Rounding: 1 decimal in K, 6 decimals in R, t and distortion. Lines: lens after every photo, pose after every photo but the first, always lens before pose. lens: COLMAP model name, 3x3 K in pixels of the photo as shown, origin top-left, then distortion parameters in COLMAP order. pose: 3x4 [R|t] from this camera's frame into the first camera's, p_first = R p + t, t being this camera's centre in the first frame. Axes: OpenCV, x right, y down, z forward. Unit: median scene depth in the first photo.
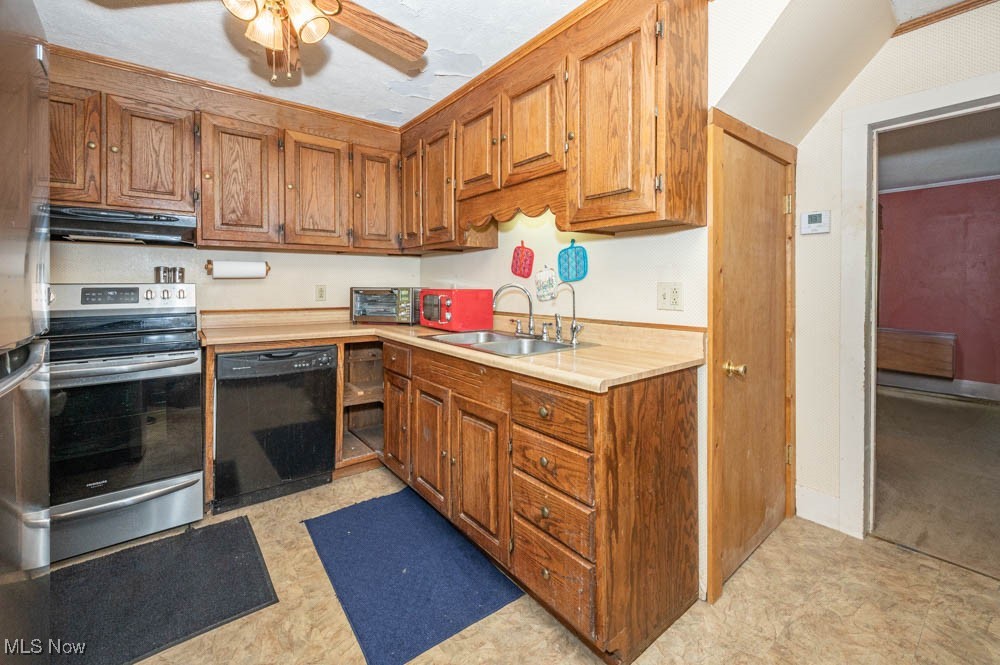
lens RADIAL K [[418.7, 0, 496.3], [0, 418.7, 287.8], [0, 0, 1]] dist [0.000030, 0.000532]
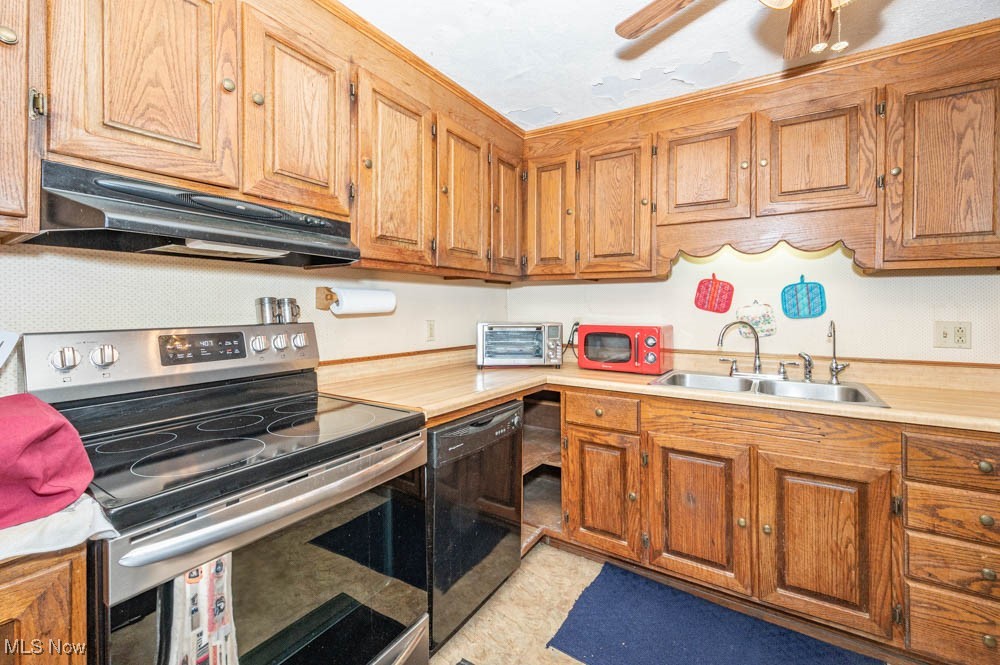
lens RADIAL K [[418.7, 0, 517.4], [0, 418.7, 307.5], [0, 0, 1]] dist [0.000030, 0.000532]
pose [[0.934482, 0.000455, 0.356011, -0.737940], [0.002371, 0.999969, -0.007501, -0.032461], [-0.356003, 0.007853, 0.934452, 0.307303]]
